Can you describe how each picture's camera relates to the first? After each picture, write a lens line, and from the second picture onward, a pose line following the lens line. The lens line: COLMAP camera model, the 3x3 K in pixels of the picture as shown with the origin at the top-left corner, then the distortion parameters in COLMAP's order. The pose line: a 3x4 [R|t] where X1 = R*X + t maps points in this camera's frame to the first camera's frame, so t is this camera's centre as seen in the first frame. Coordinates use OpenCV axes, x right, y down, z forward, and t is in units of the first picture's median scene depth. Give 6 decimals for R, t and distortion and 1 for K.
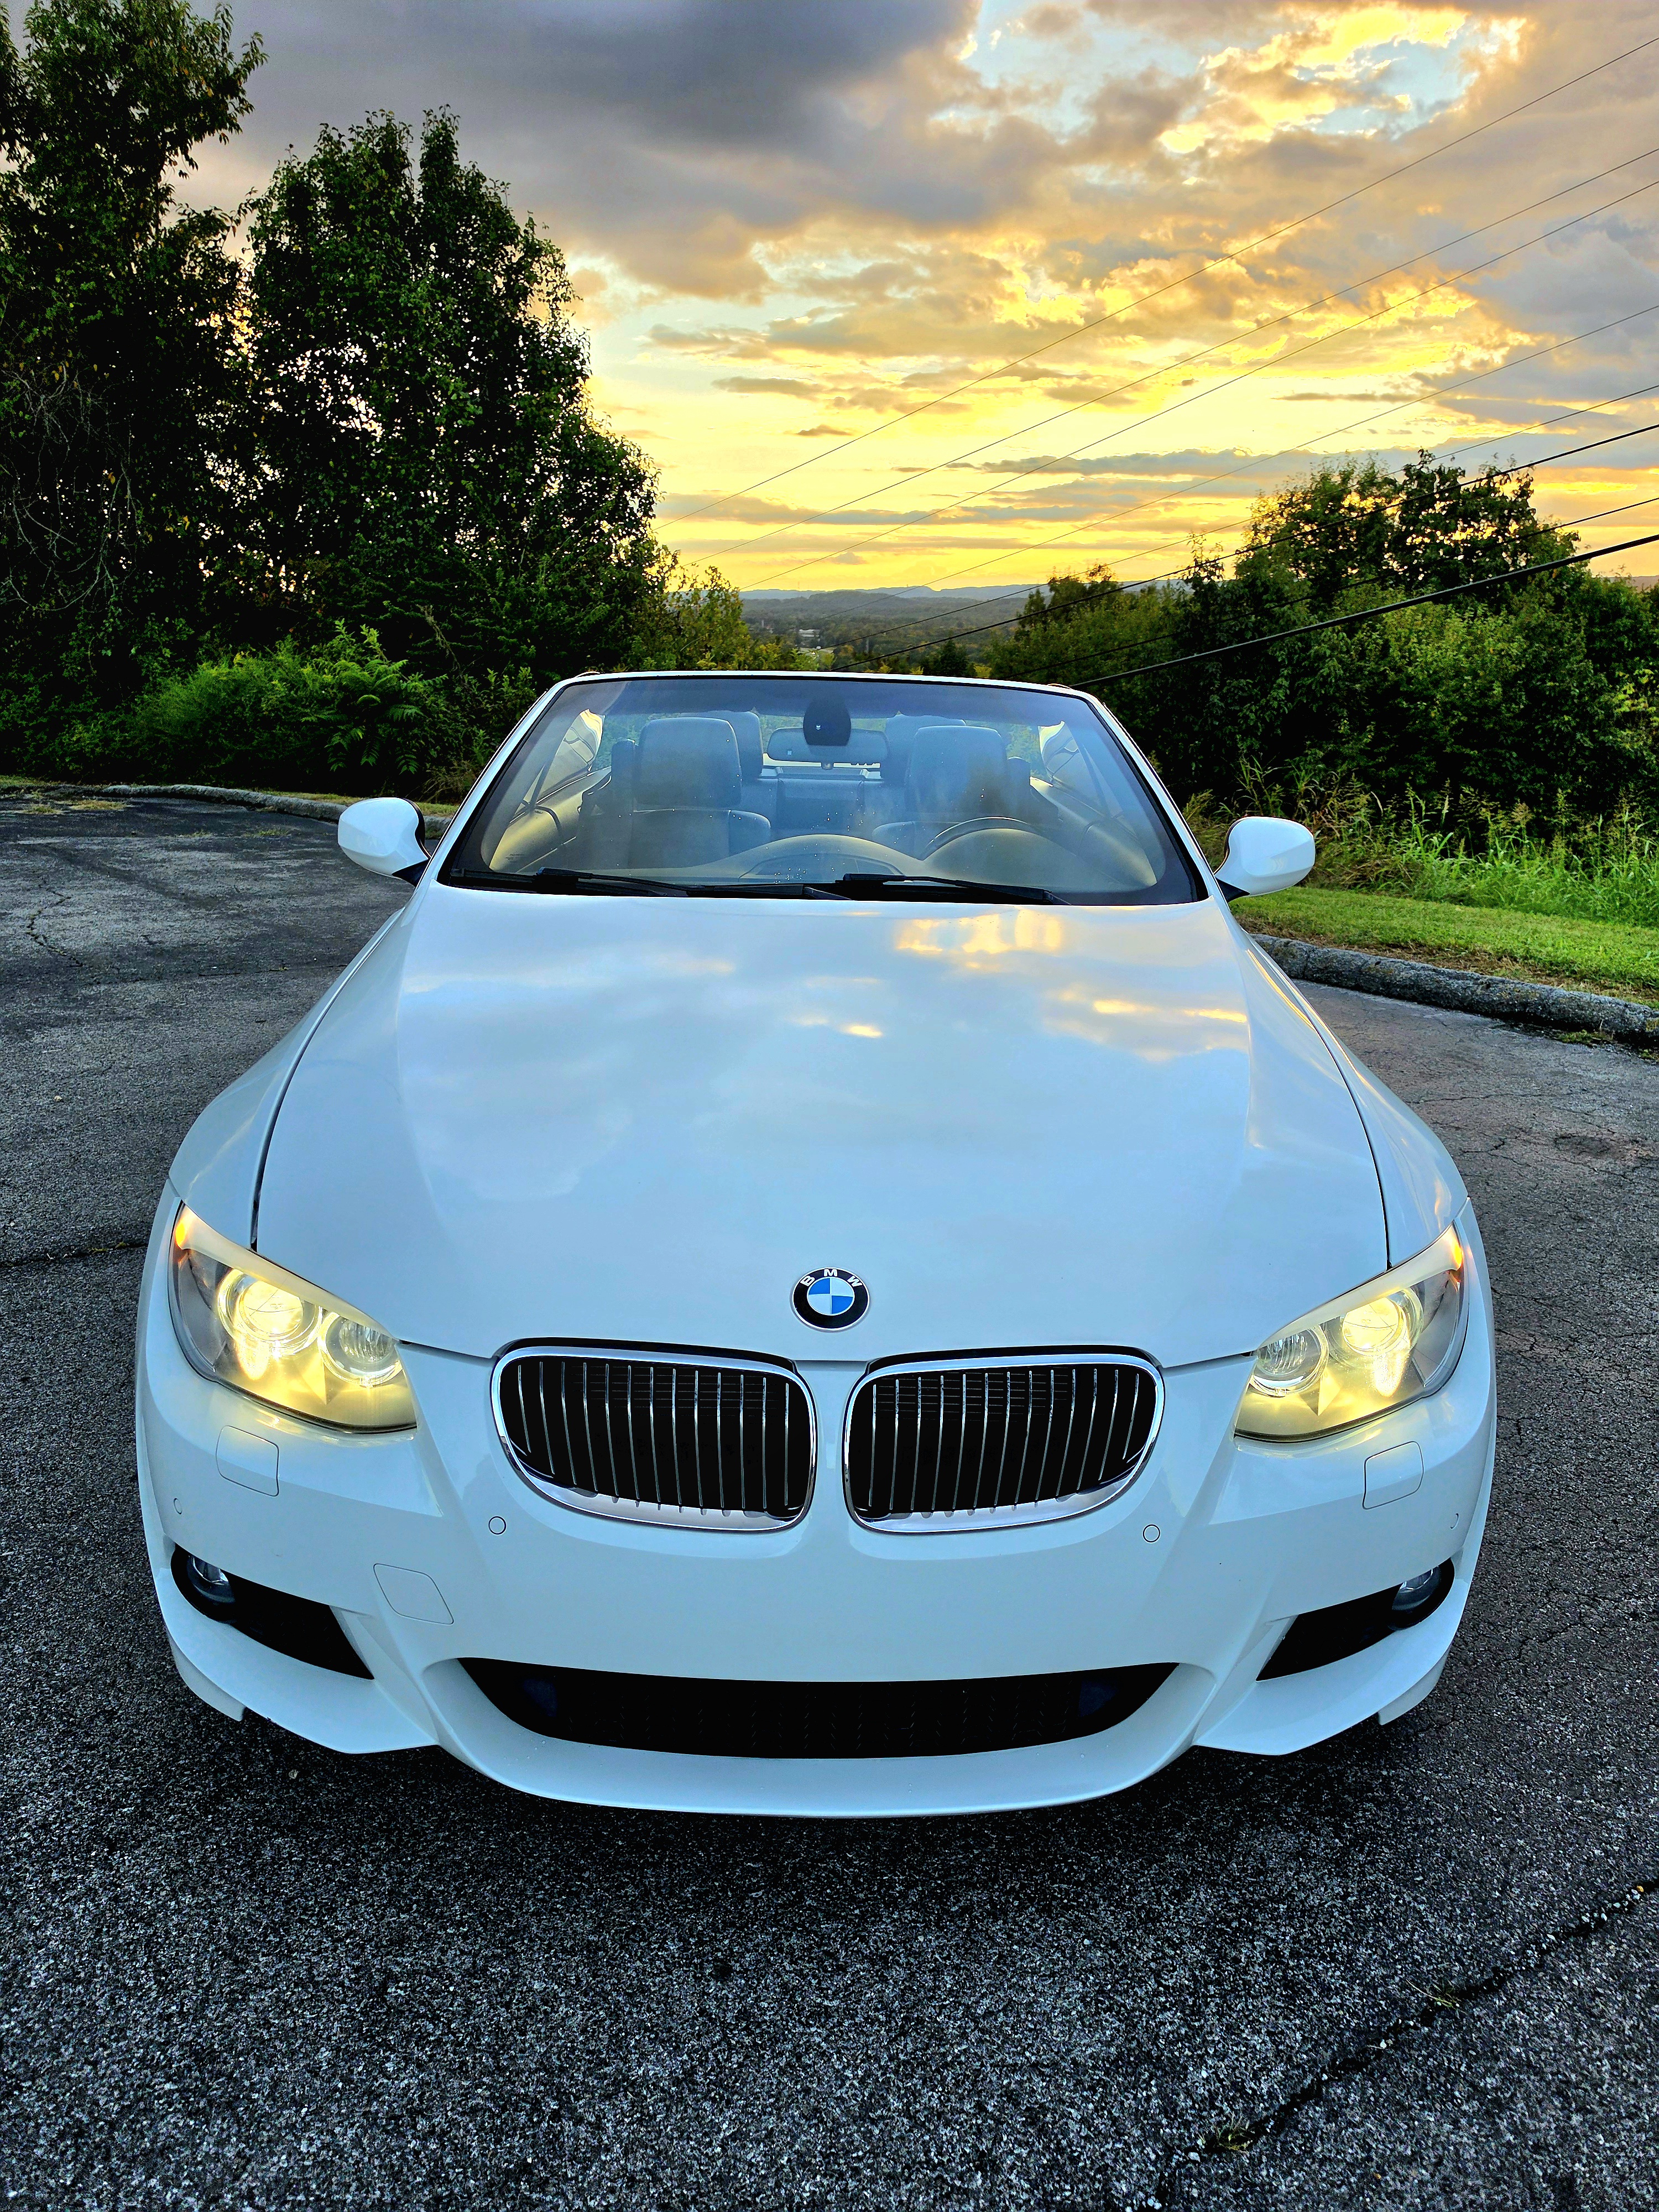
lens RADIAL K [[1541.0, 0, 860.4], [0, 1541.0, 1084.3], [0, 0, 1]] dist [0.034508, -0.045012]
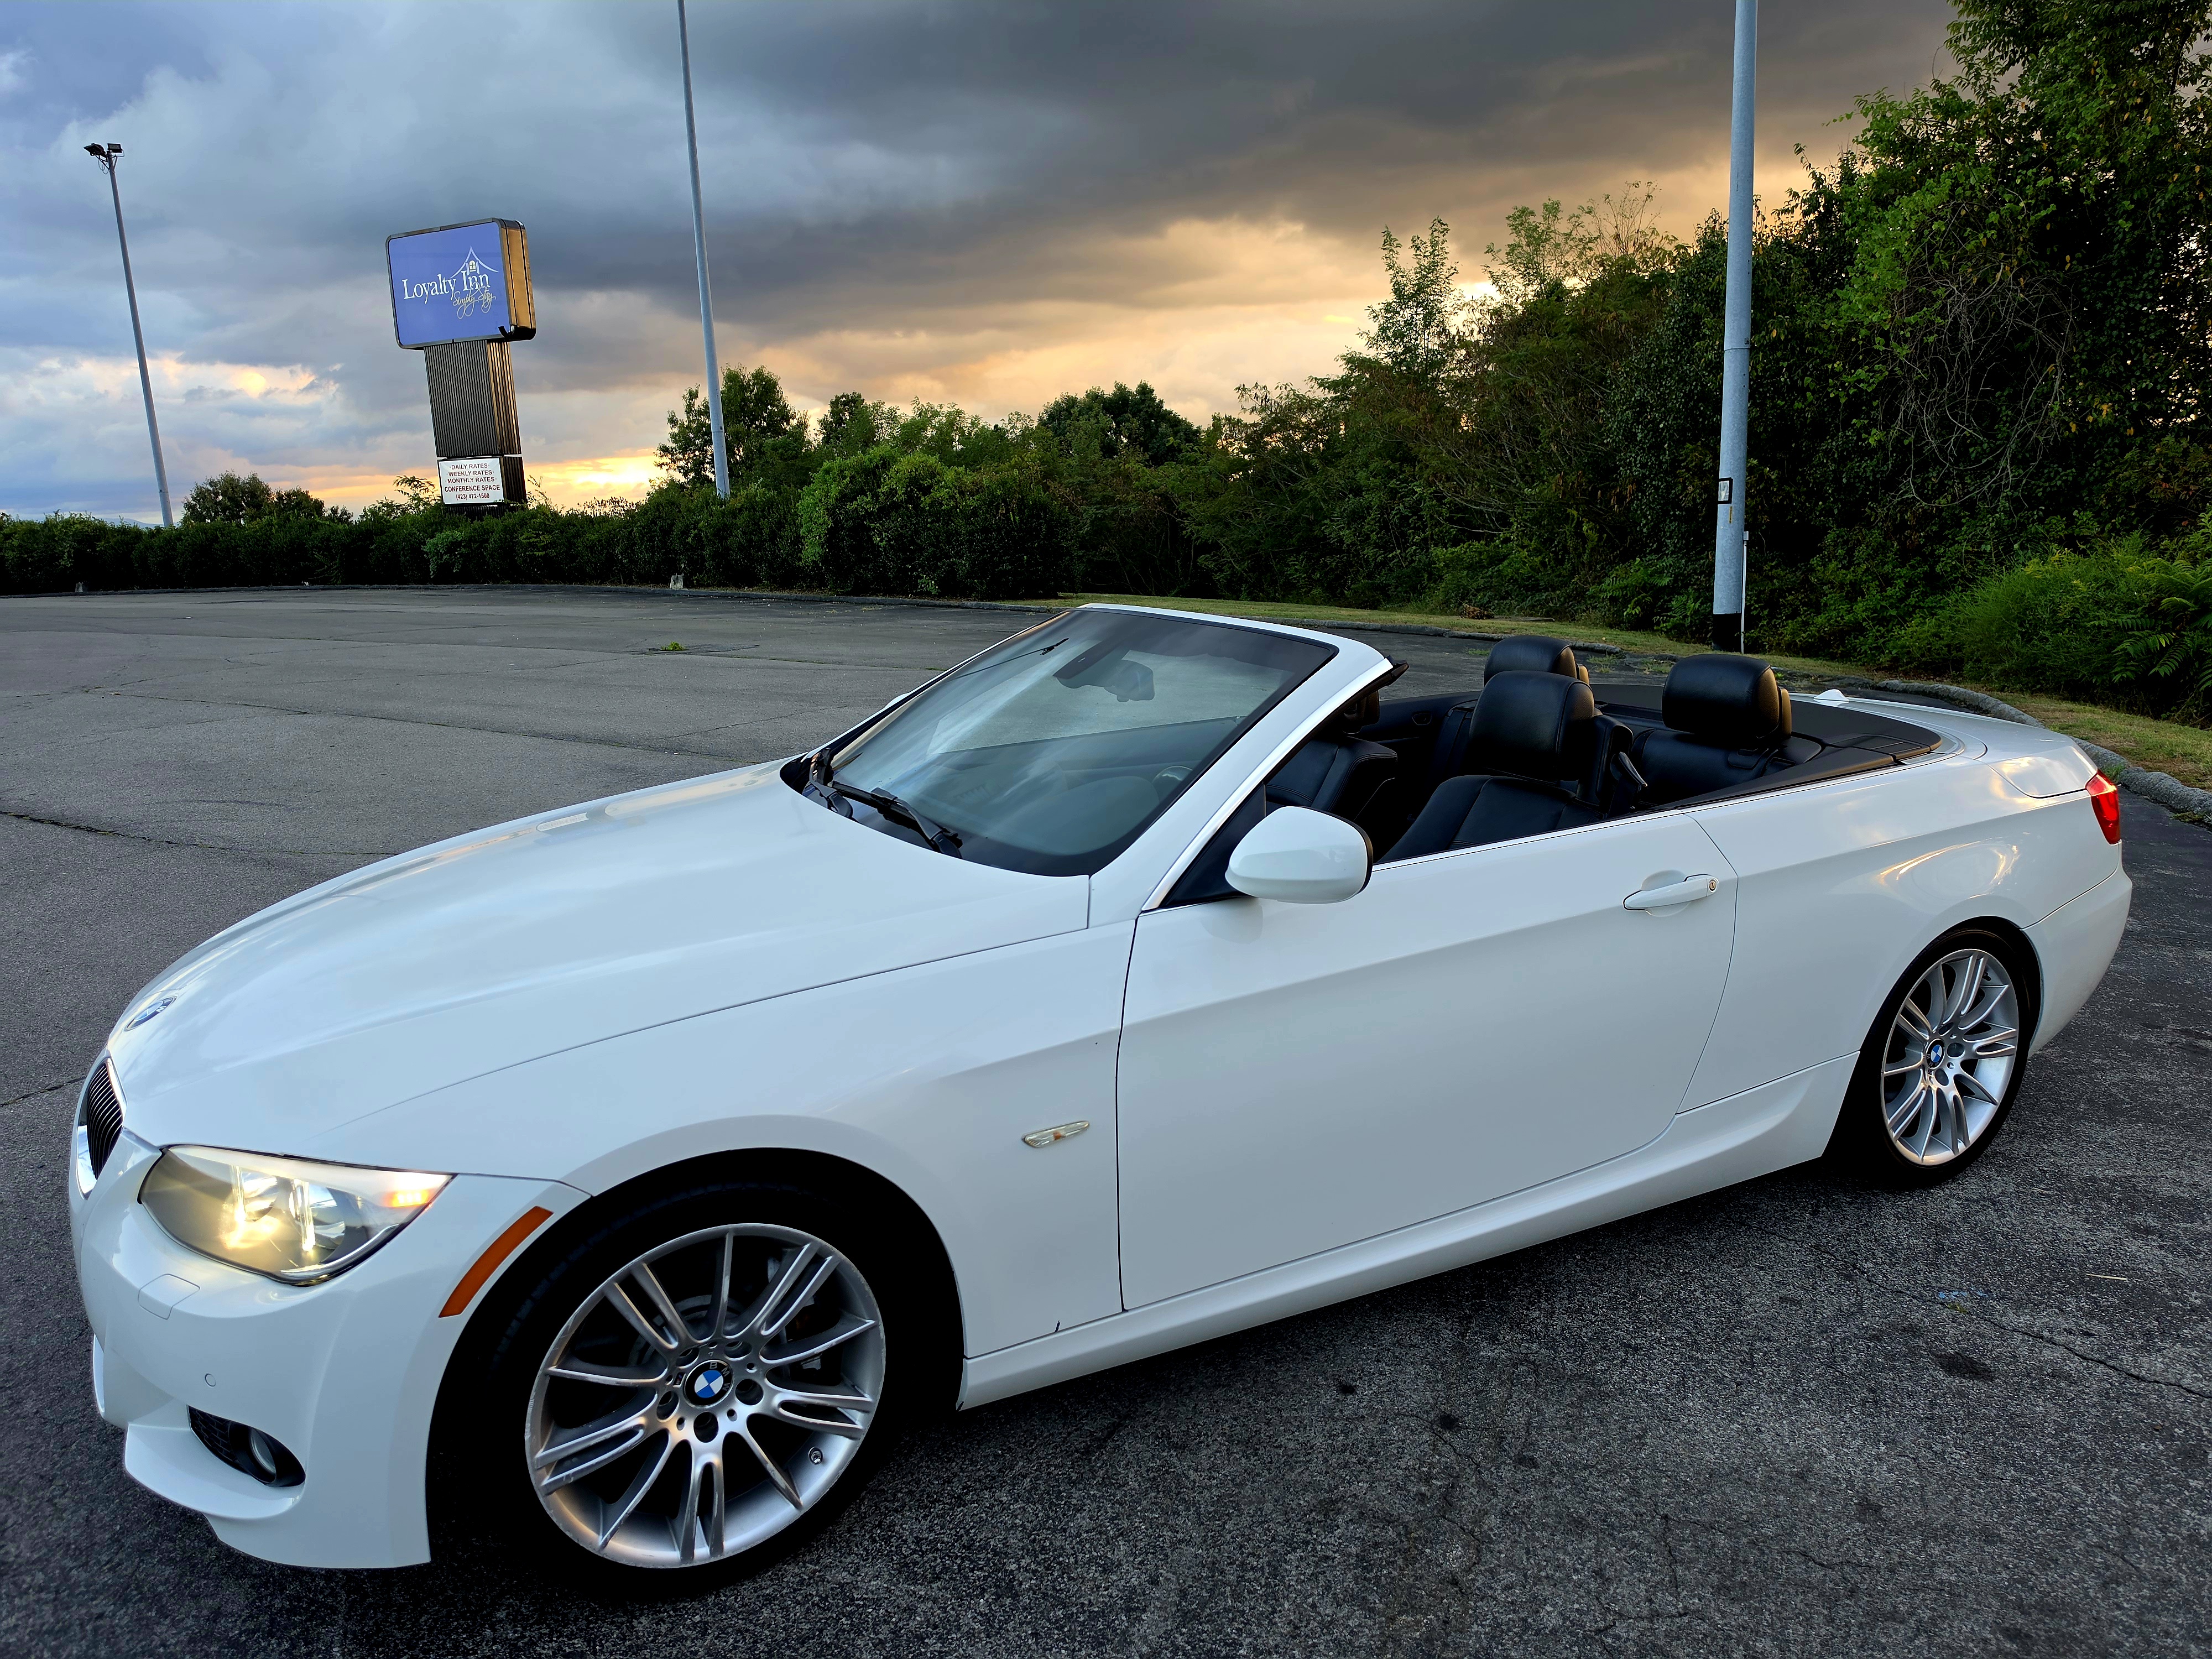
lens RADIAL K [[1541.0, 0, 1101.4], [0, 1541.0, 817.1], [0, 0, 1]] dist [0.034508, -0.045012]
pose [[0.456638, 0.150822, -0.876775, 0.139188], [-0.232254, 0.971559, 0.046165, -0.028092], [0.858801, 0.182554, 0.478680, 0.081896]]
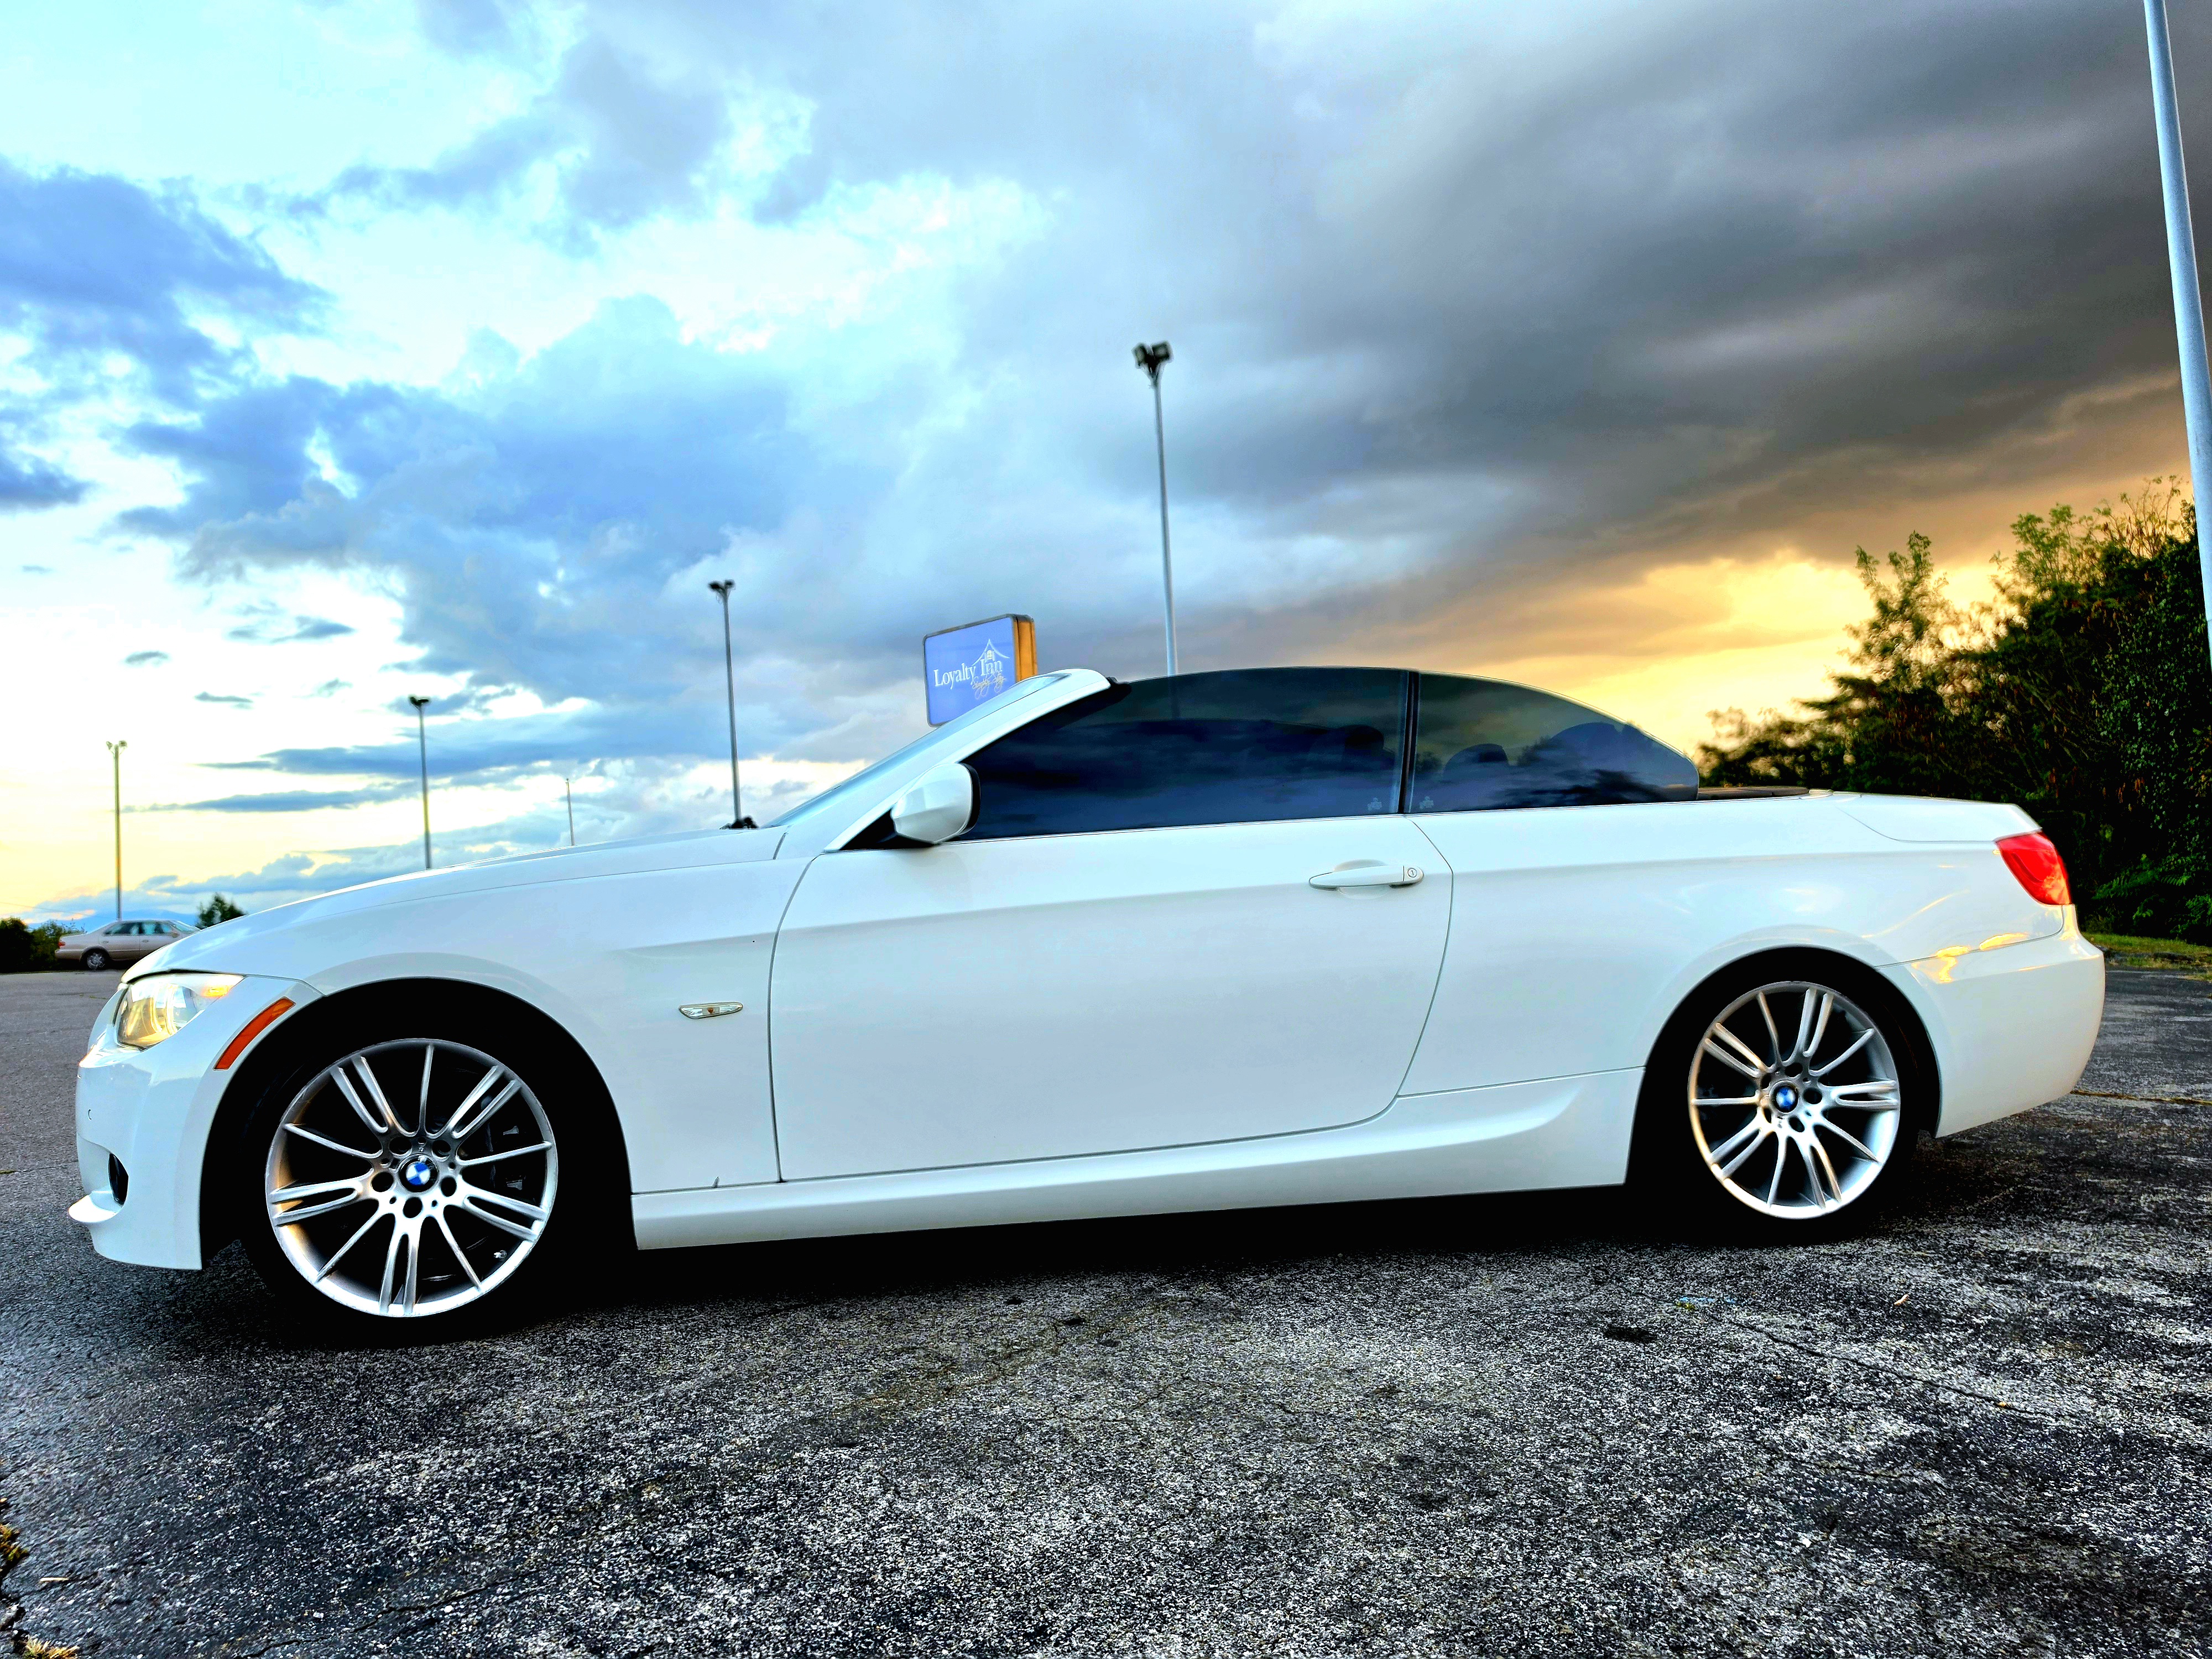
lens RADIAL K [[1541.0, 0, 1103.6], [0, 1541.0, 852.0], [0, 0, 1]] dist [0.034508, -0.045012]
pose [[0.148961, -0.043989, -0.987864, 0.188515], [-0.242396, 0.966906, -0.079606, -0.010480], [0.958674, 0.251312, 0.133368, 0.151517]]
